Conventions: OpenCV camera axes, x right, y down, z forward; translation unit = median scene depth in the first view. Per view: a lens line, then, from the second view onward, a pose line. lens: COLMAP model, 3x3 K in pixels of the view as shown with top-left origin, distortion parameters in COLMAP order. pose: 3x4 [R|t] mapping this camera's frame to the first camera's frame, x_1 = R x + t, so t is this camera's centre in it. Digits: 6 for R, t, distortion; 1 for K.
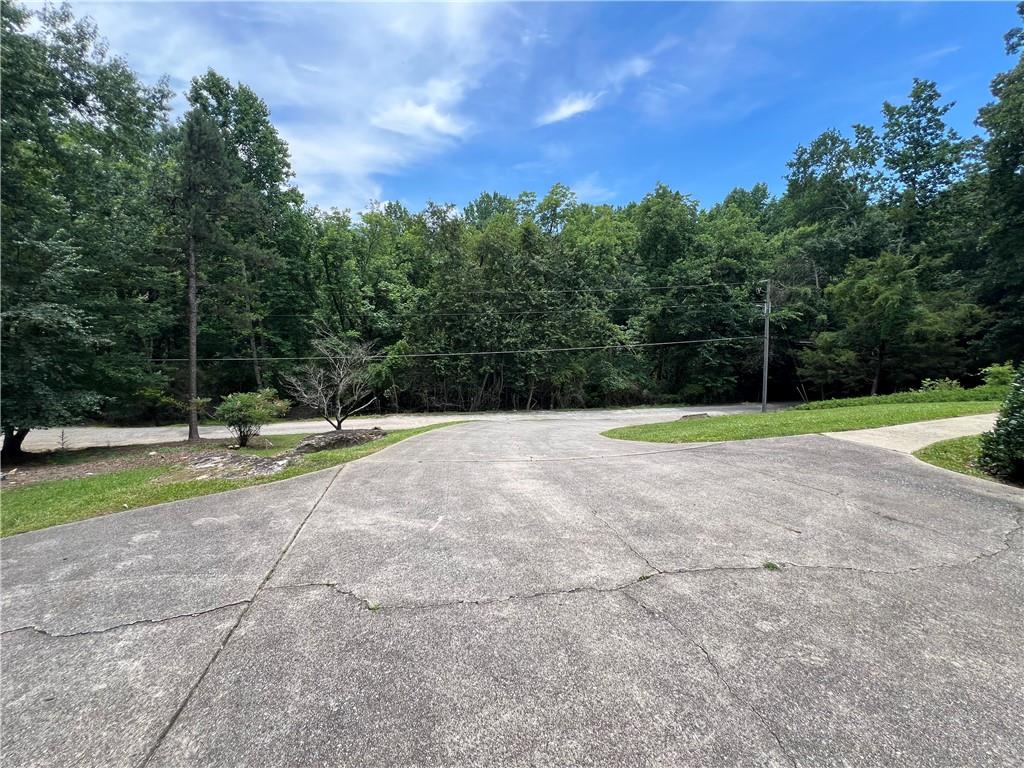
lens RADIAL K [[411.2, 0, 512.0], [0, 411.2, 384.8], [0, 0, 1]] dist [-0.001160, 0.000054]
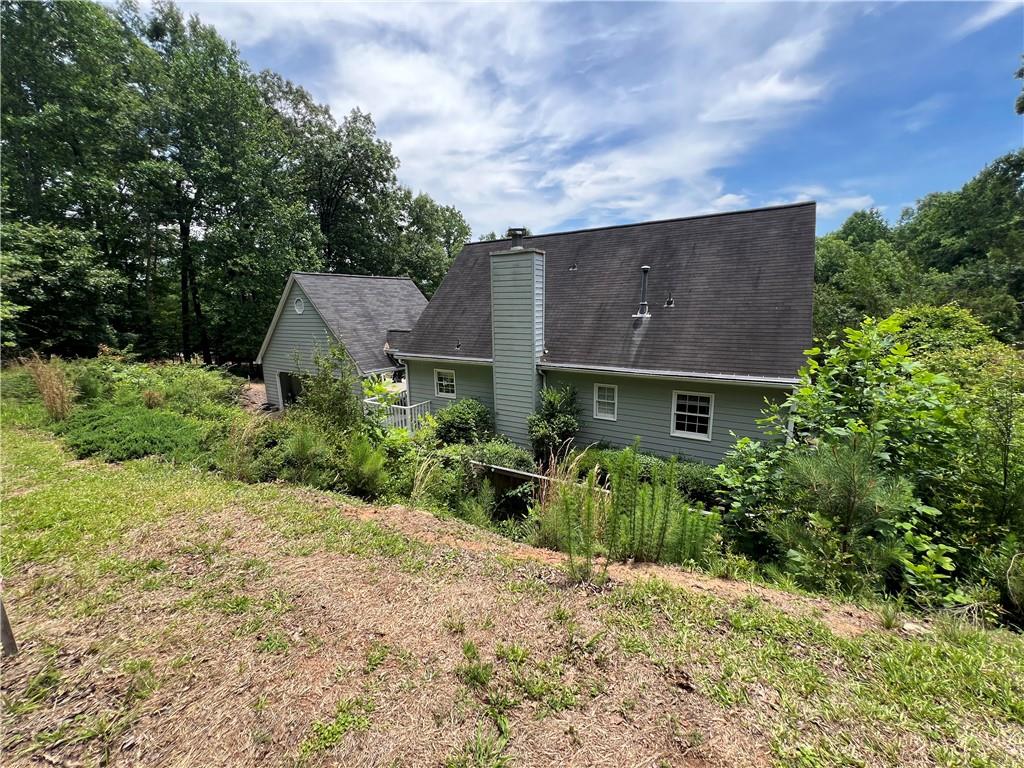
lens RADIAL K [[411.2, 0, 513.4], [0, 411.2, 384.2], [0, 0, 1]] dist [-0.001160, 0.000054]
pose [[0.716453, 0.112097, -0.688571, 0.612129], [-0.118033, 0.992254, 0.038723, -0.028288], [0.687578, 0.053531, 0.724134, 0.243998]]
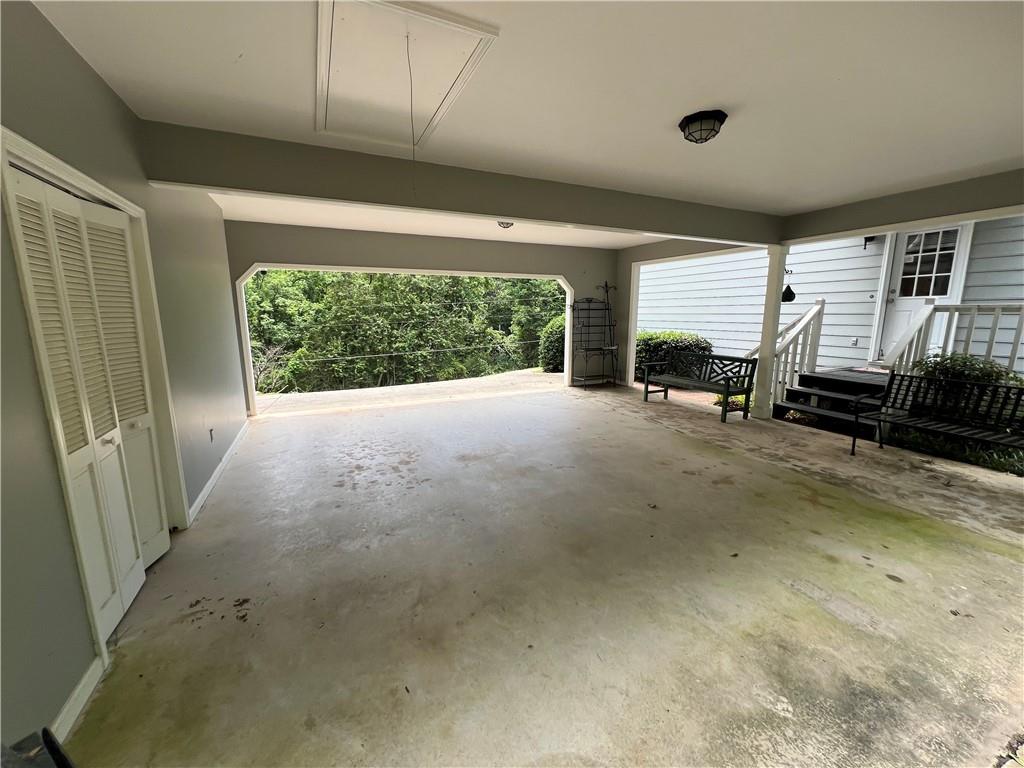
lens RADIAL K [[411.2, 0, 513.1], [0, 411.2, 385.0], [0, 0, 1]] dist [-0.001160, 0.000054]
pose [[0.973877, -0.059716, 0.219084, 0.048657], [0.065111, 0.997725, -0.017479, 0.051126], [-0.217541, 0.031287, 0.975550, -0.240332]]
